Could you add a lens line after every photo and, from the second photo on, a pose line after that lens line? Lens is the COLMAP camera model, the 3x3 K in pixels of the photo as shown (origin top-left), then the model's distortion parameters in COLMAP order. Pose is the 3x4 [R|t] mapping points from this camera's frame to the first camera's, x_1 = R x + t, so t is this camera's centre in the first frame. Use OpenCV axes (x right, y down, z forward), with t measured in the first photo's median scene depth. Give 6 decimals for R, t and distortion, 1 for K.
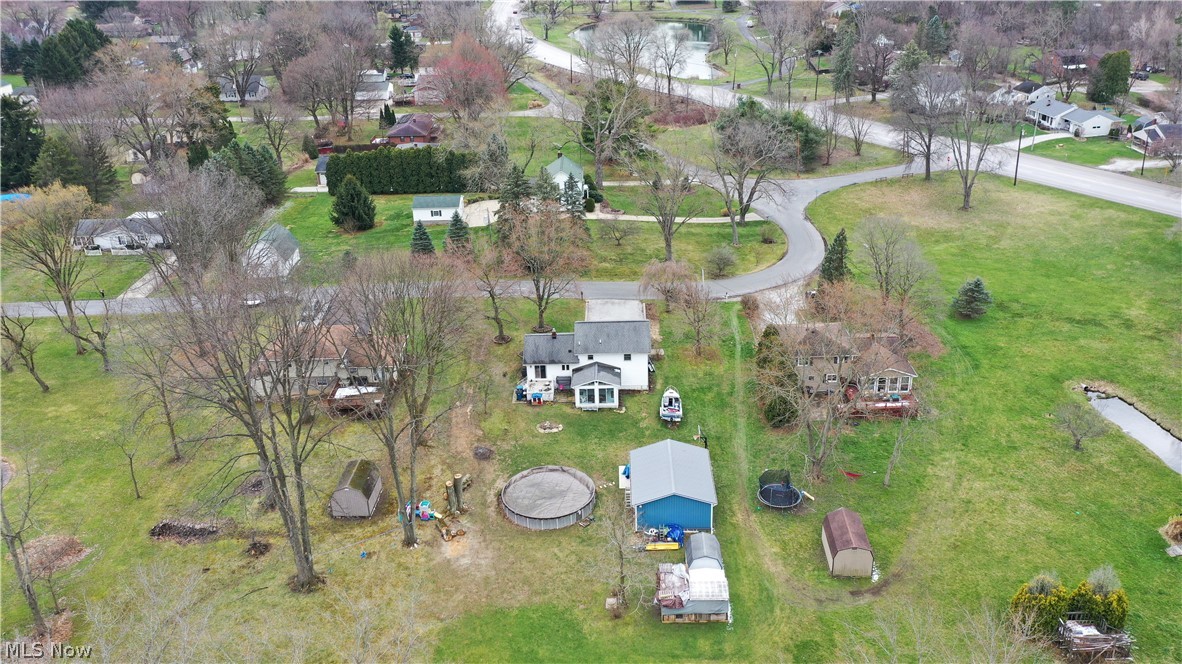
lens RADIAL K [[960.6, 0, 591.0], [0, 960.6, 332.0], [0, 0, 1]] dist [0.009523, 0.007331]
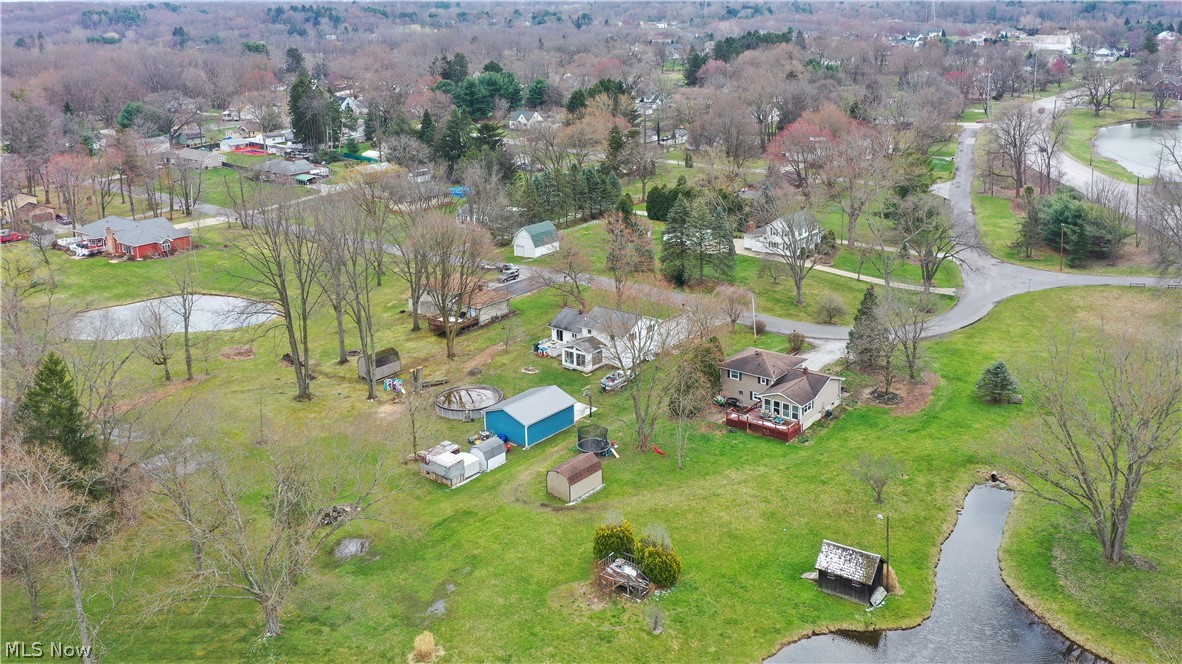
lens RADIAL K [[970.5, 0, 575.7], [0, 970.5, 330.1], [0, 0, 1]] dist [0.009094, 0.005484]
pose [[0.765894, 0.206783, -0.608809, 0.511247], [-0.258773, 0.965935, 0.002540, 0.017426], [0.588595, 0.155597, 0.793313, -0.011992]]
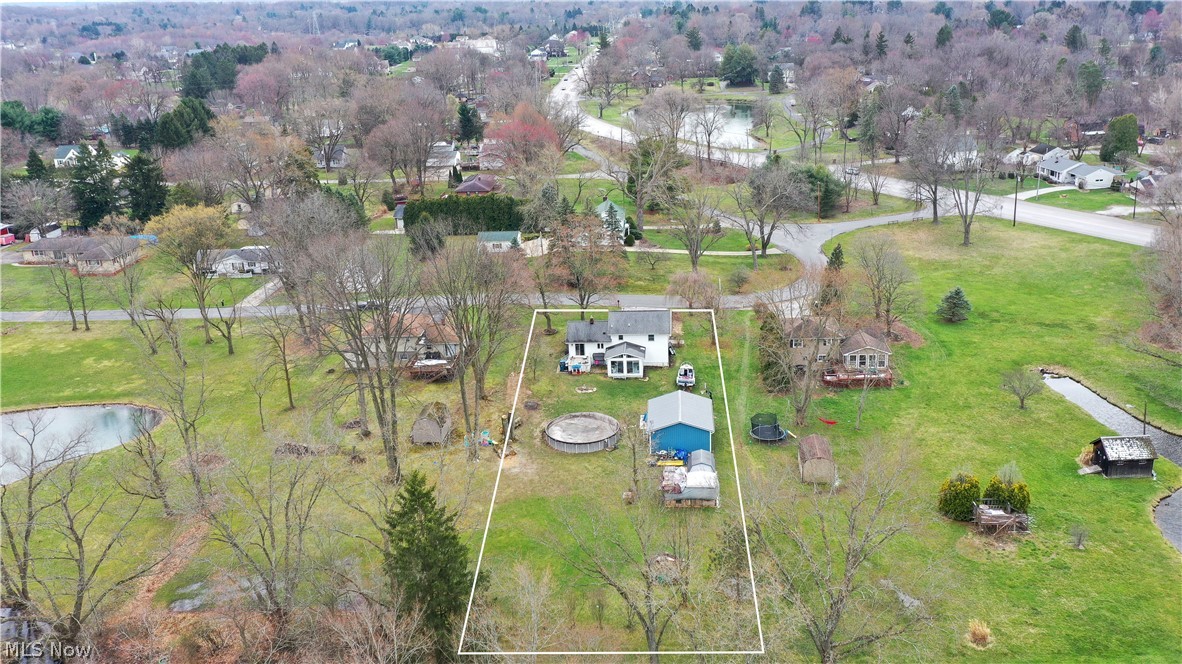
lens RADIAL K [[970.5, 0, 575.7], [0, 970.5, 330.1], [0, 0, 1]] dist [0.009094, 0.005484]
pose [[0.997186, 0.010187, -0.074269, 0.022779], [-0.017081, 0.995540, -0.092786, 0.089203], [0.072992, 0.093793, 0.992912, -0.156518]]
